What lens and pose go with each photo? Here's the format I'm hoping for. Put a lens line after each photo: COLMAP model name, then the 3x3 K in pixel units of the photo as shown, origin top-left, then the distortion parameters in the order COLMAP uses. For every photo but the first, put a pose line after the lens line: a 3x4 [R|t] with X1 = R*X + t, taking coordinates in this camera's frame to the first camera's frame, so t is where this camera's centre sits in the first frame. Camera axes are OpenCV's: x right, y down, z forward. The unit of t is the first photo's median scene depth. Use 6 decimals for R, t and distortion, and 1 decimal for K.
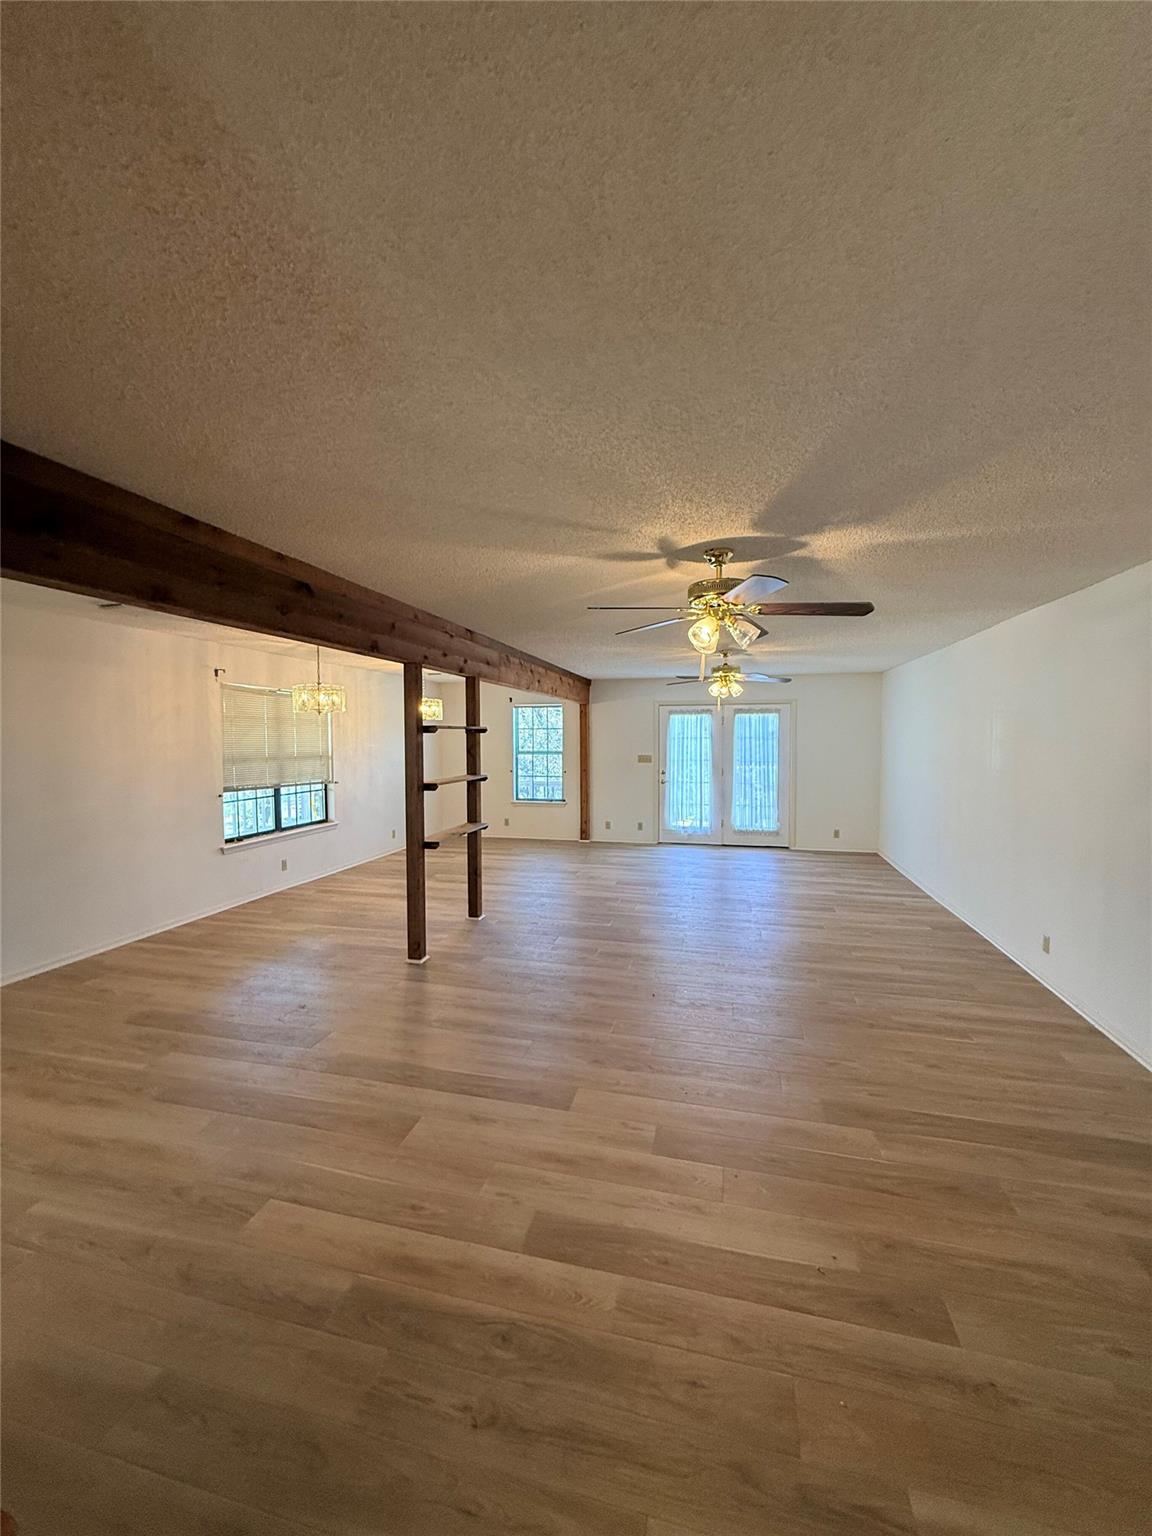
lens RADIAL K [[612.6, 0, 574.7], [0, 612.6, 756.6], [0, 0, 1]] dist [-0.000498, -0.000156]
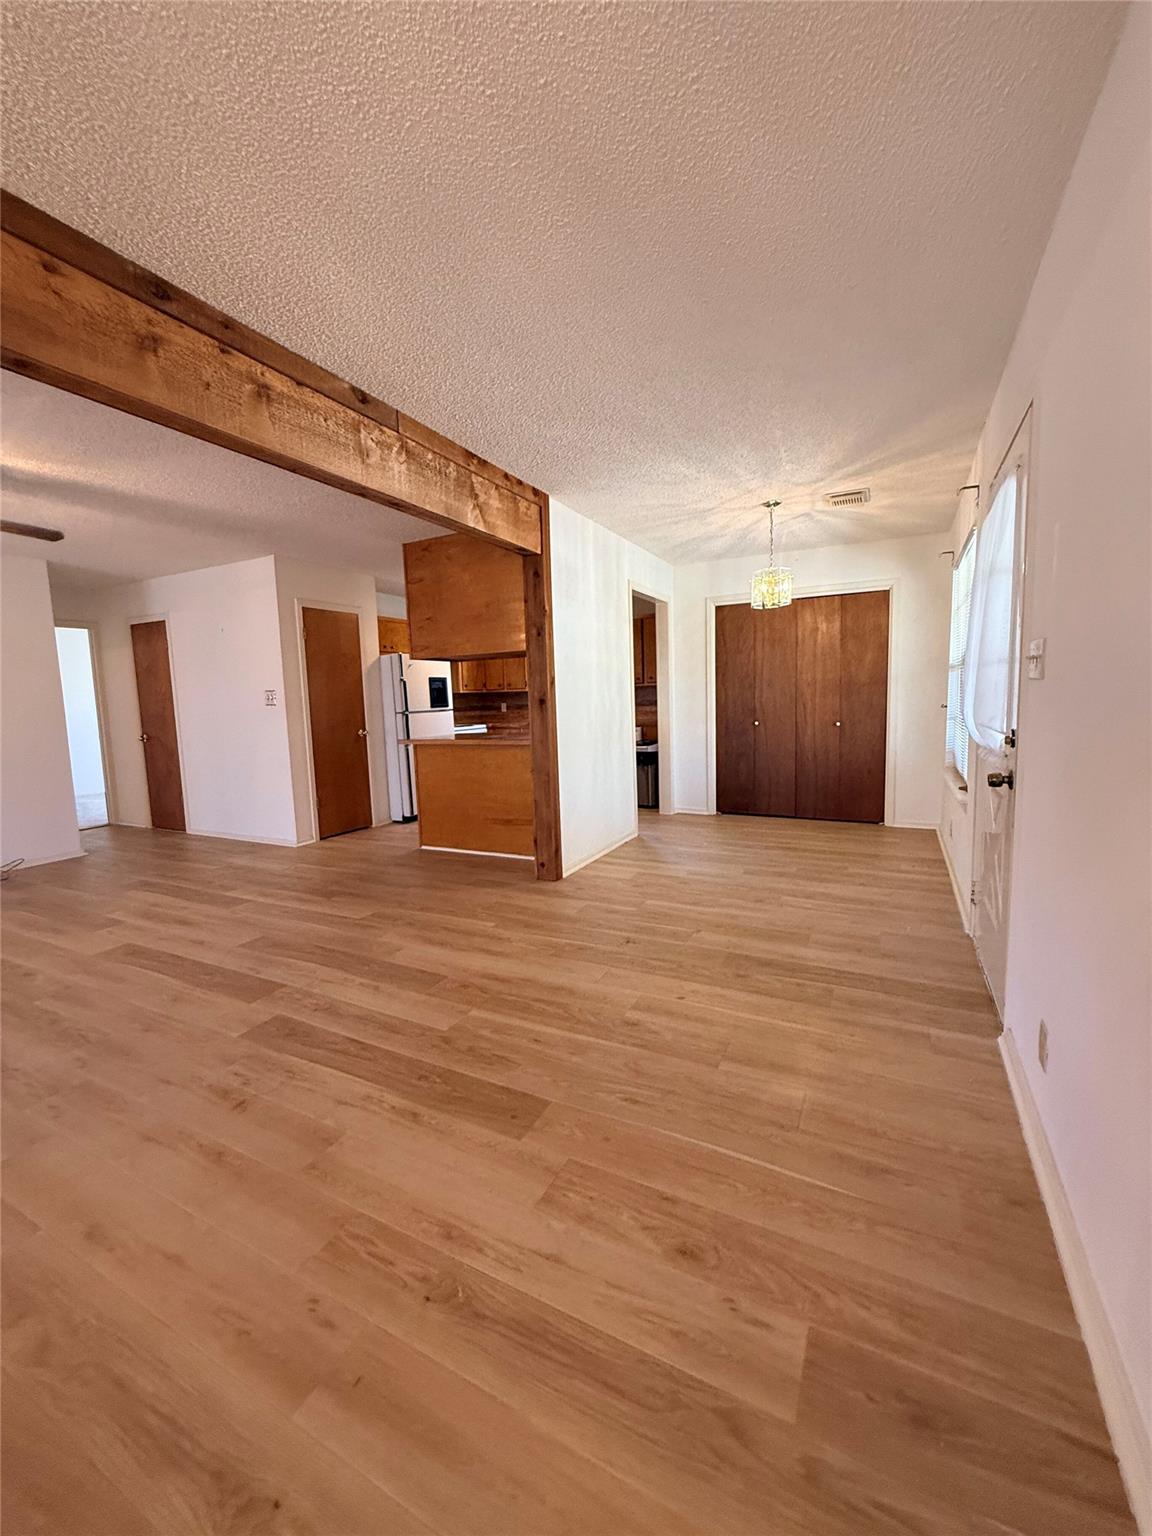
lens RADIAL K [[612.6, 0, 576.9], [0, 612.6, 767.1], [0, 0, 1]] dist [-0.000498, -0.000156]
pose [[-0.971785, 0.008181, 0.235725, -1.396402], [0.042286, 0.989249, 0.139992, 0.117901], [-0.232046, 0.146010, -0.961684, 2.290155]]
